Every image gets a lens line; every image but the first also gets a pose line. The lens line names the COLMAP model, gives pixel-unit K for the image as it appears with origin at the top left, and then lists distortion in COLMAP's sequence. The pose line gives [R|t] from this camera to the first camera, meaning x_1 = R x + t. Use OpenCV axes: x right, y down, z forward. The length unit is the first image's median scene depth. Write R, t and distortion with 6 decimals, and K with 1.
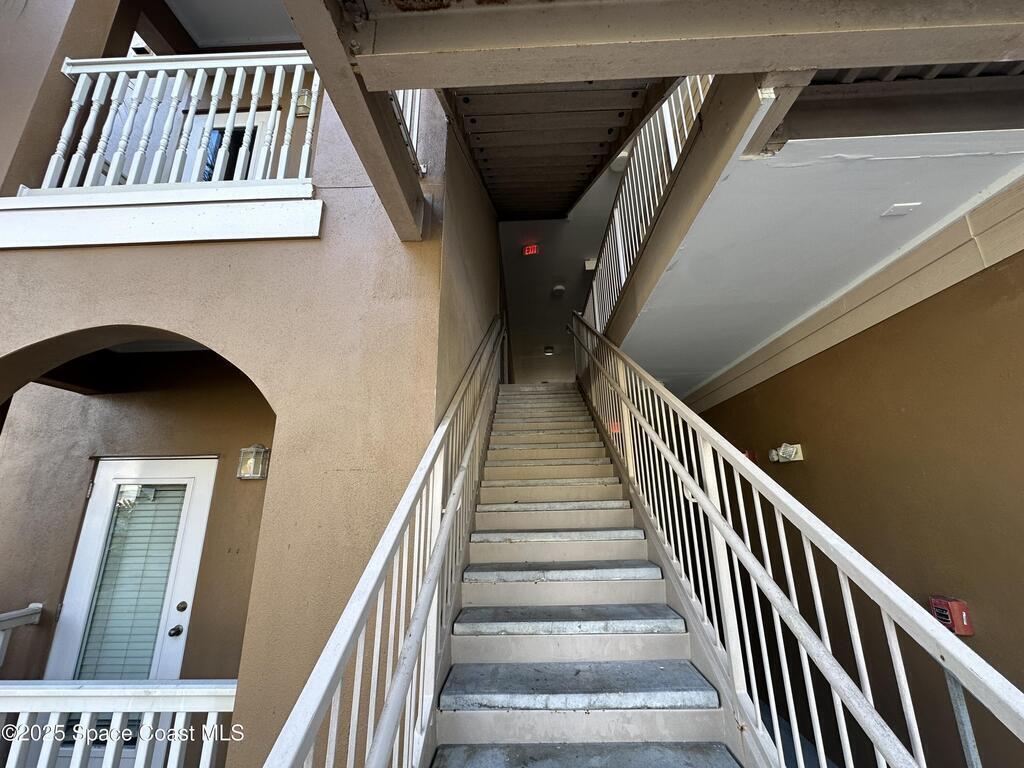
lens RADIAL K [[409.0, 0, 512.0], [0, 409.0, 384.0], [0, 0, 1]] dist [-0.001452, -0.000361]
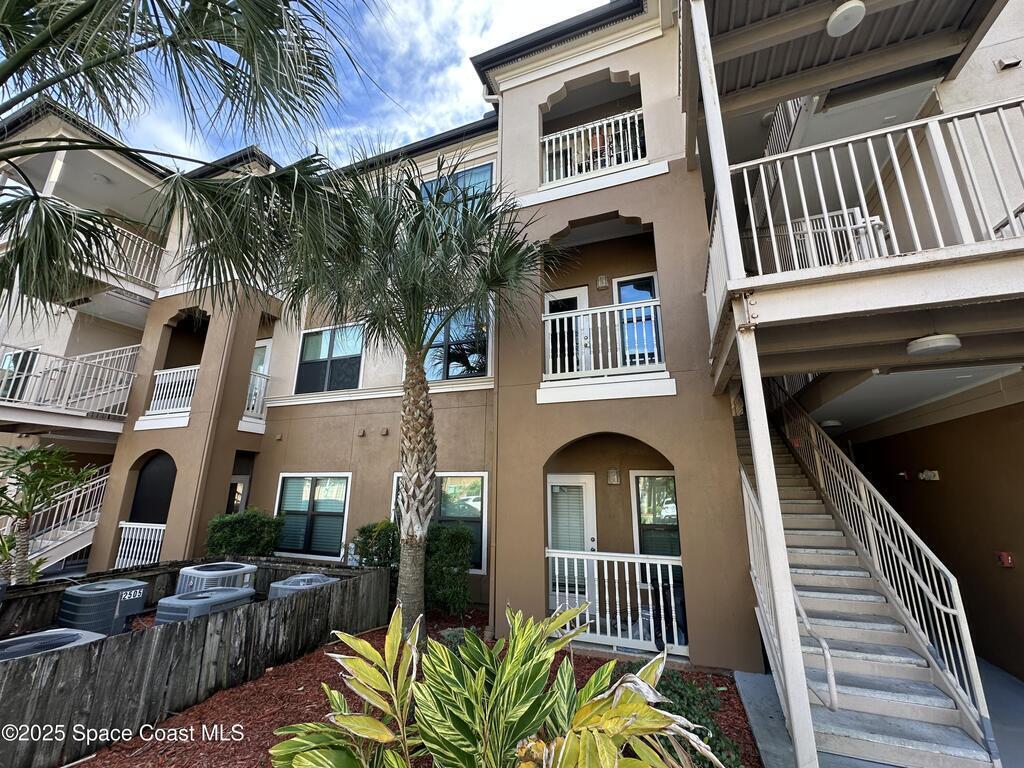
lens RADIAL K [[410.6, 0, 511.1], [0, 410.6, 384.1], [0, 0, 1]] dist [0.002309, 0.000504]
pose [[0.948099, -0.056217, -0.312967, -0.508202], [0.072078, 0.996623, 0.039331, -0.484633], [0.309699, -0.059848, 0.948949, -1.382361]]
